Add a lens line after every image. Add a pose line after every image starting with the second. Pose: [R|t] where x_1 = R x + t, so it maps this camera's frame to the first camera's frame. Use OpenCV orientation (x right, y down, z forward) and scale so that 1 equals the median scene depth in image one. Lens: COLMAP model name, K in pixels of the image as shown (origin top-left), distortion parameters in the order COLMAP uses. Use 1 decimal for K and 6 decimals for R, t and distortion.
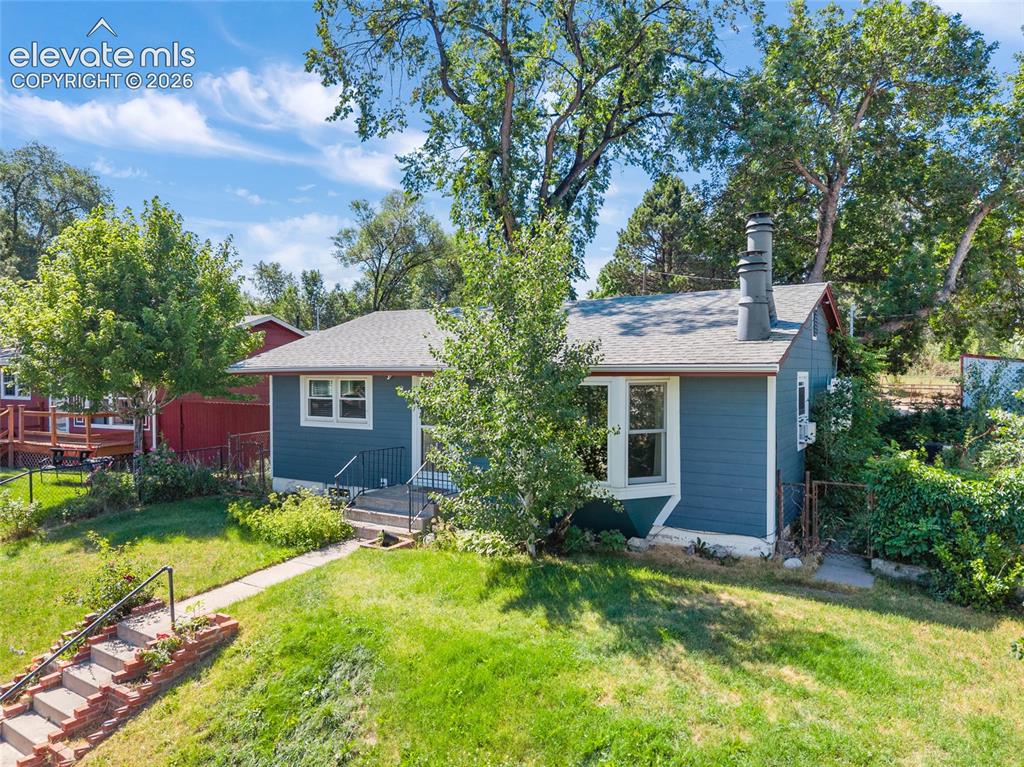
lens RADIAL K [[686.9, 0, 512.0], [0, 686.9, 383.5], [0, 0, 1]] dist [0.004795, -0.003524]
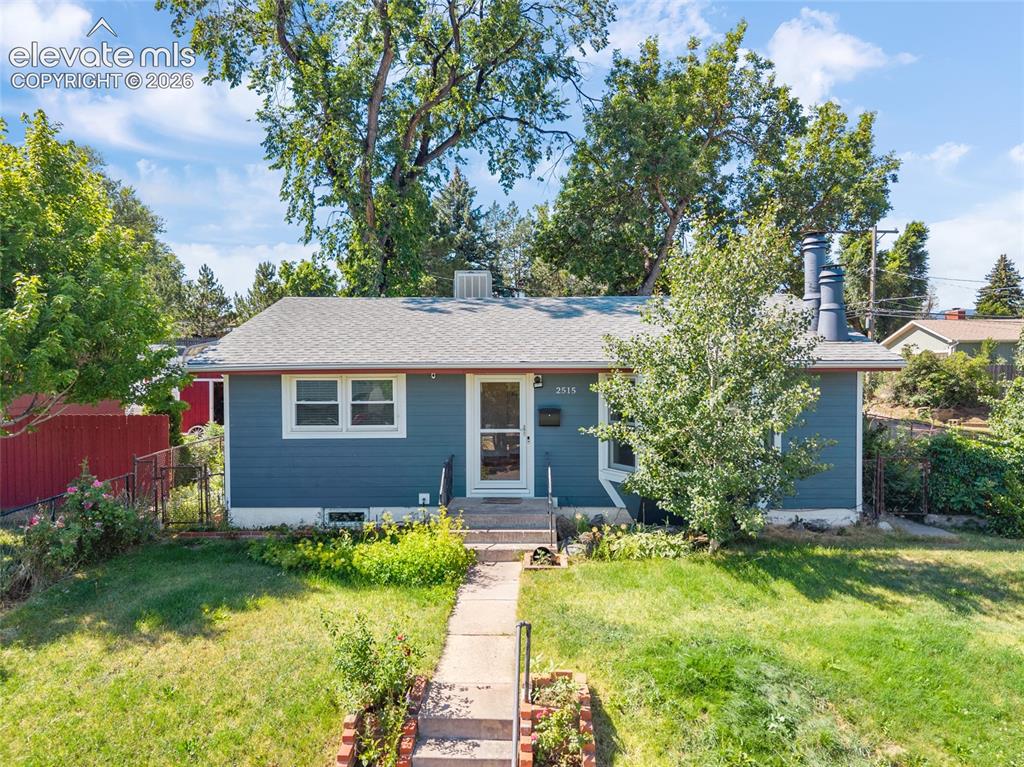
lens RADIAL K [[686.9, 0, 512.0], [0, 686.9, 383.5], [0, 0, 1]] dist [0.004795, -0.003524]
pose [[0.857898, -0.013312, 0.513647, -0.791271], [0.012510, 0.999909, 0.005021, -0.003790], [-0.513667, 0.002118, 0.857987, 0.304703]]
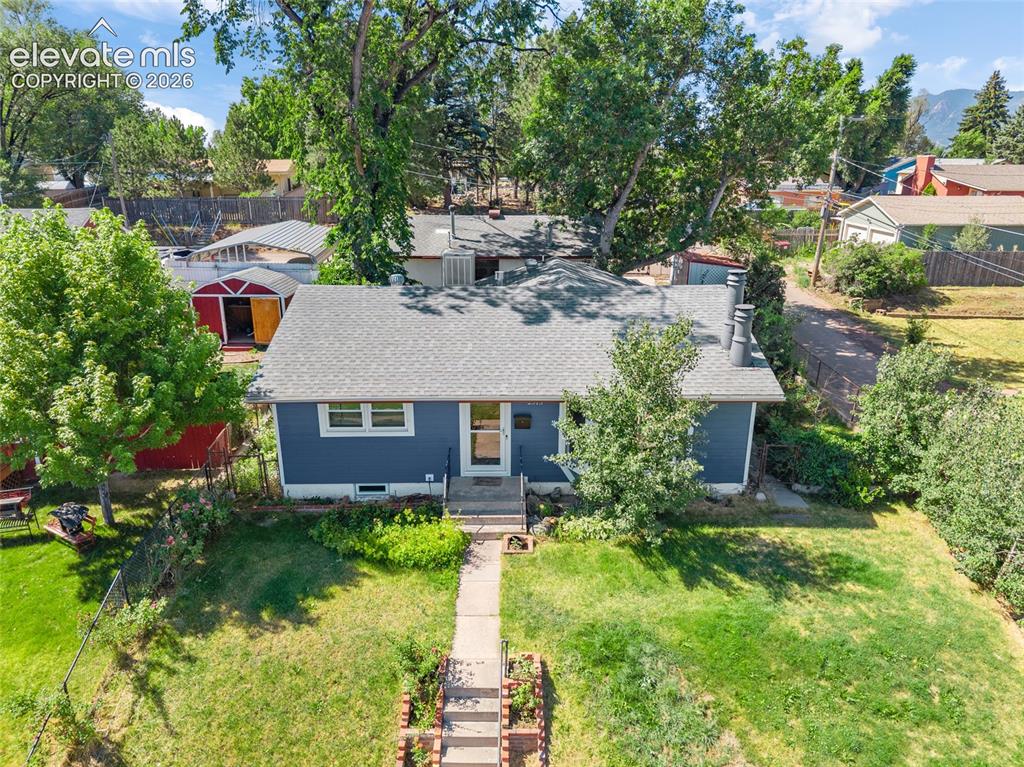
lens RADIAL K [[686.9, 0, 512.0], [0, 686.9, 383.5], [0, 0, 1]] dist [0.004795, -0.003524]
pose [[0.840766, -0.170730, 0.513774, -0.952500], [0.008951, 0.953229, 0.302116, -0.533813], [-0.541325, -0.249411, 0.802971, 0.041143]]
